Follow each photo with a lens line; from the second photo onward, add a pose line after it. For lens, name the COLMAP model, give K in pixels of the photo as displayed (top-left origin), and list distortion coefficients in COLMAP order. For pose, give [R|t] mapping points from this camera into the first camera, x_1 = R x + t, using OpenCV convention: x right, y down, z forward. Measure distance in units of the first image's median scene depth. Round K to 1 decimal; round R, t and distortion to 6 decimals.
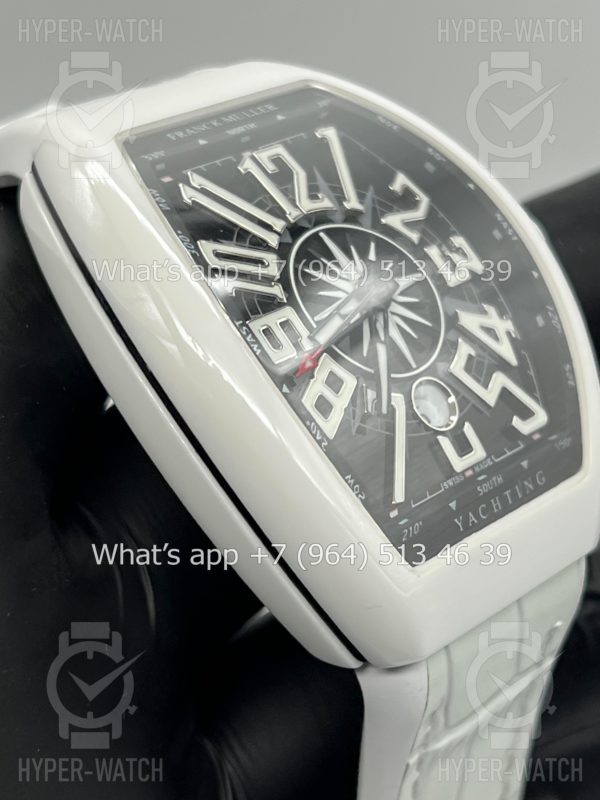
lens RADIAL K [[1865.2, 0, 302.1], [0, 1865.2, 397.3], [0, 0, 1]] dist [0.235360, 0.135082]
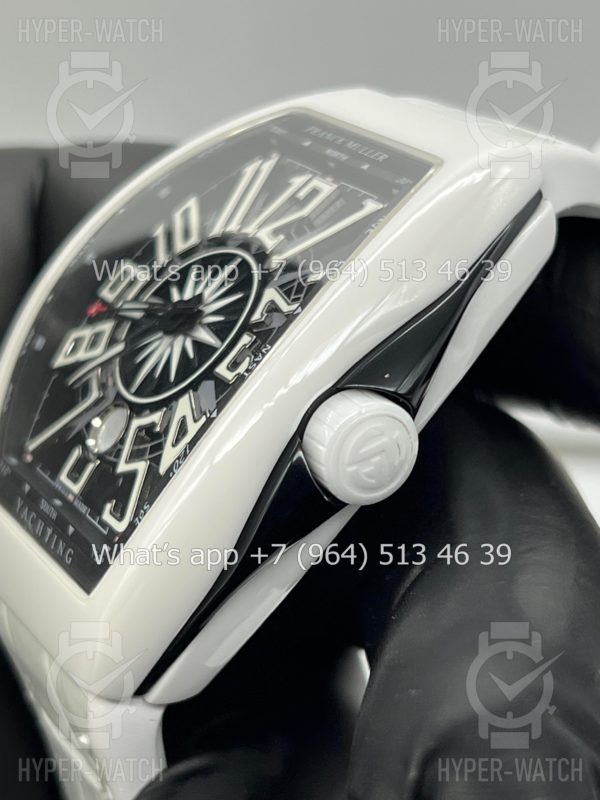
lens RADIAL K [[1829.1, 0, 300.0], [0, 1829.1, 400.0], [0, 0, 1]] dist [0.009117, 0.018174]
pose [[-0.328829, 0.371335, -0.868321, 0.848320], [-0.351714, 0.805156, 0.477515, -0.491169], [0.876452, 0.462422, -0.134155, 1.189460]]
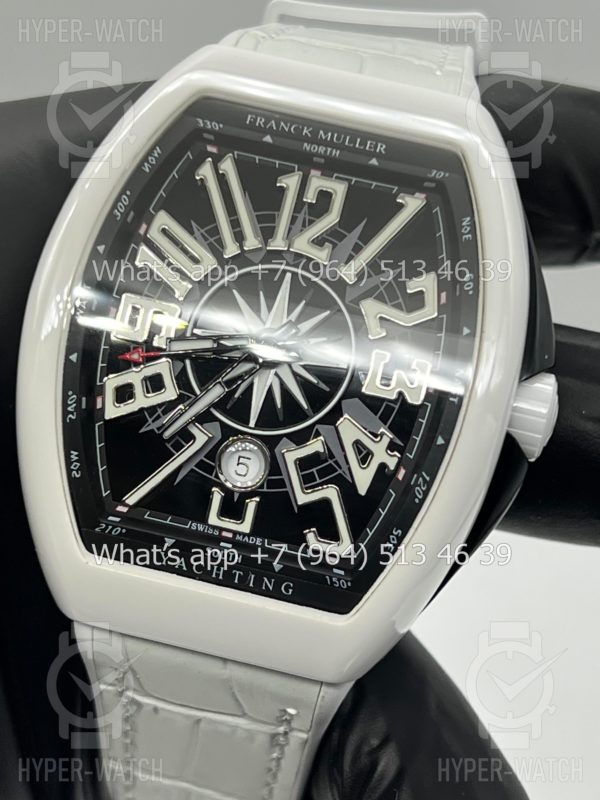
lens RADIAL K [[1827.0, 0, 300.0], [0, 1827.0, 400.0], [0, 0, 1]] dist [0.379330, -0.030023]
pose [[0.492049, 0.631275, -0.599483, 0.676662], [-0.459678, 0.773188, 0.436894, -0.486577], [0.739313, 0.060596, 0.670630, 0.318198]]
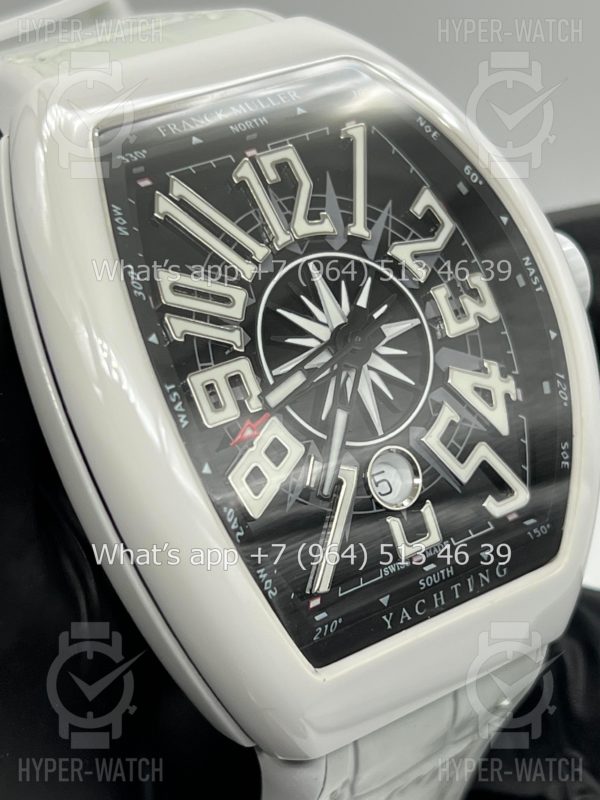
lens RADIAL K [[1865.2, 0, 302.1], [0, 1865.2, 397.3], [0, 0, 1]] dist [0.235360, 0.135082]
pose [[0.974569, 0.193941, -0.112262, 0.119363], [-0.165611, 0.960830, 0.222212, -0.224821], [0.150961, -0.197969, 0.968514, 0.119079]]
